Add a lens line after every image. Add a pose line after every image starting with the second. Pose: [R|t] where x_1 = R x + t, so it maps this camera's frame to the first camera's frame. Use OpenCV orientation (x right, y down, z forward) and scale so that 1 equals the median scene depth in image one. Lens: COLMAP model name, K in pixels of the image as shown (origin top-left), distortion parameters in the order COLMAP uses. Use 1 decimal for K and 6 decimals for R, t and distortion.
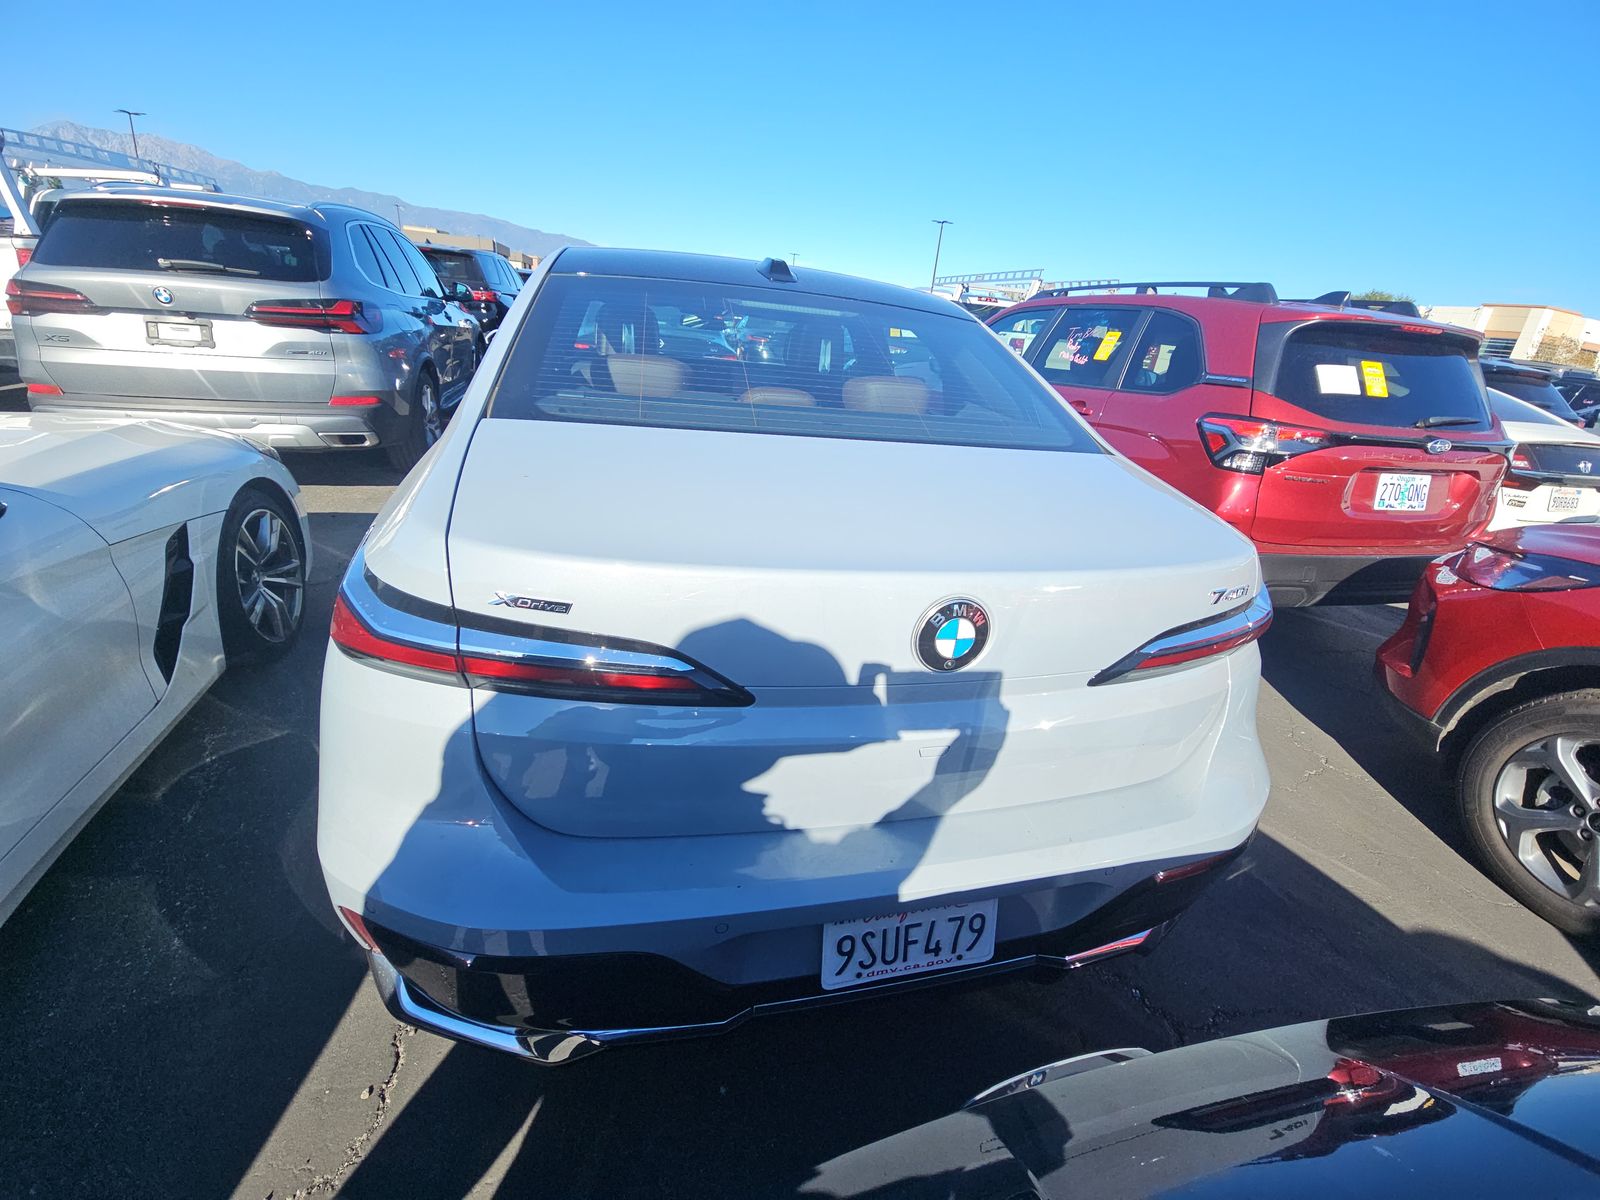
lens RADIAL K [[653.1, 0, 801.6], [0, 653.1, 601.2], [0, 0, 1]] dist [-0.002373, -0.001431]
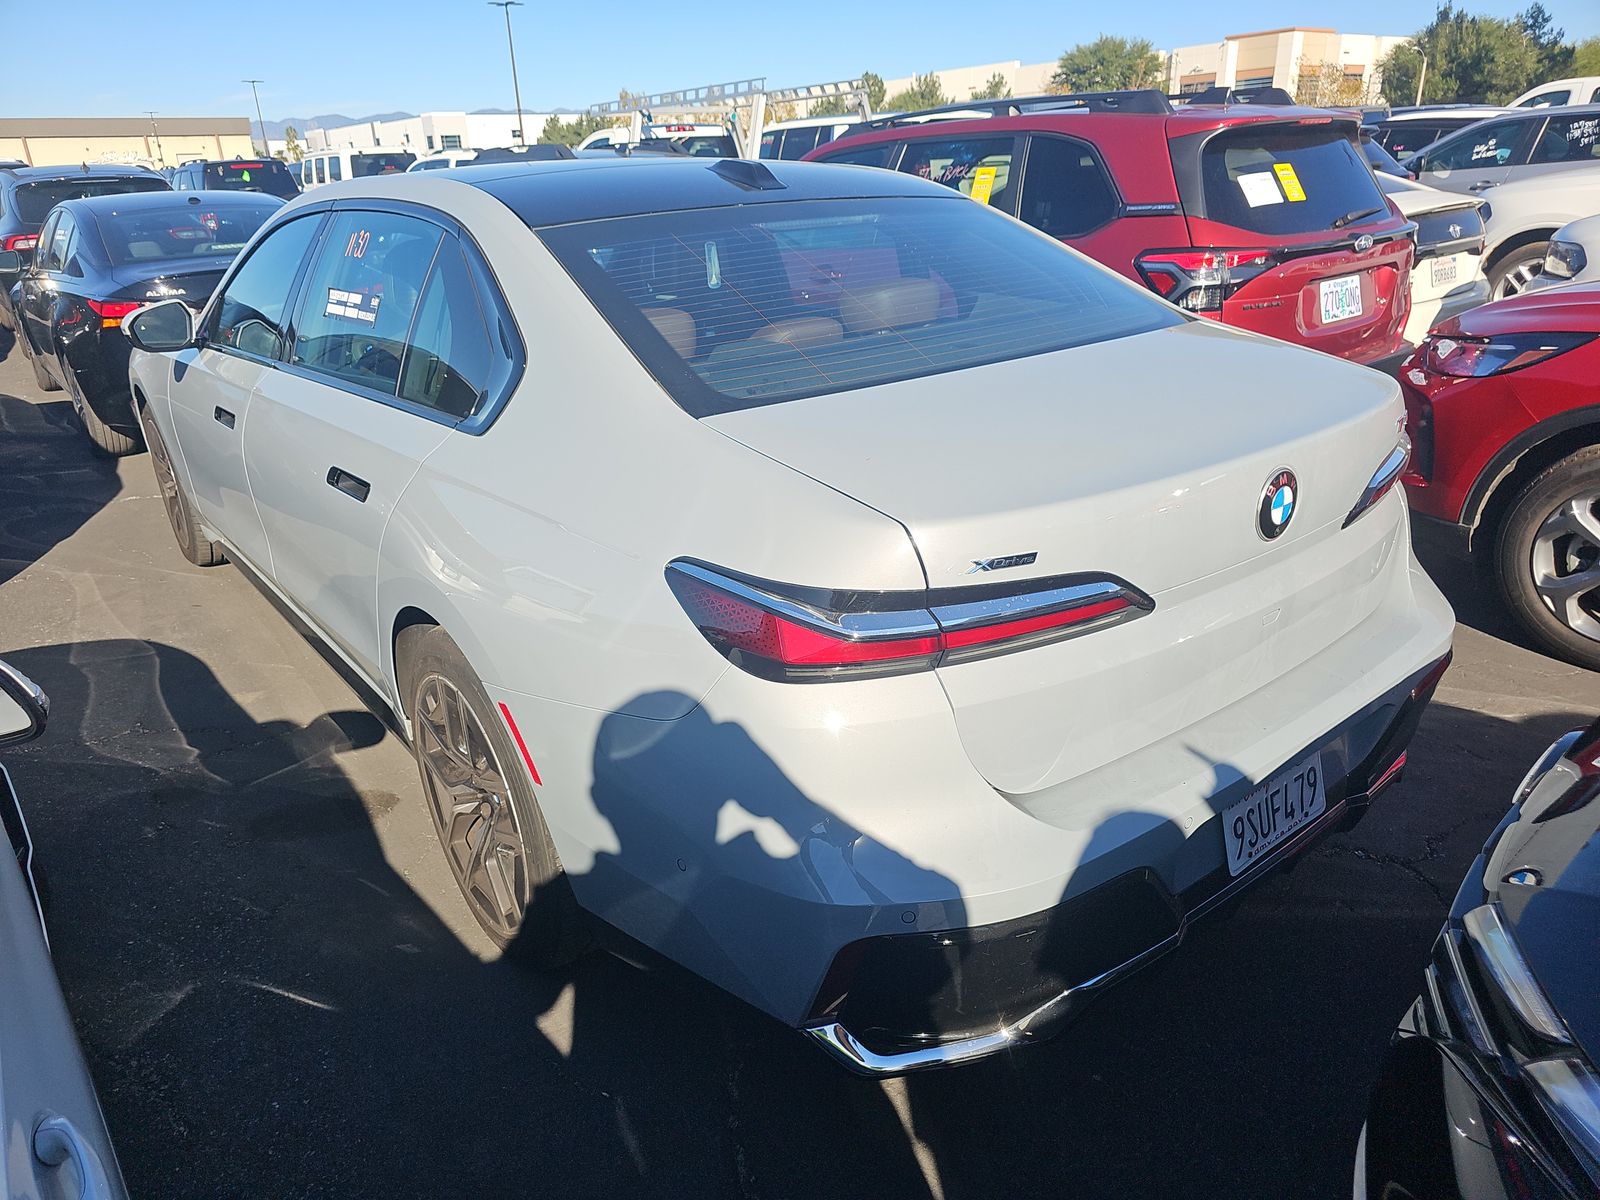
lens RADIAL K [[1064.7, 0, 797.2], [0, 1064.7, 598.7], [0, 0, 1]] dist [0.024062, -0.009510]
pose [[0.905889, -0.272318, 0.324357, -0.492505], [0.277186, 0.960281, 0.032071, -0.033595], [-0.320207, 0.060855, 0.945391, -0.194165]]
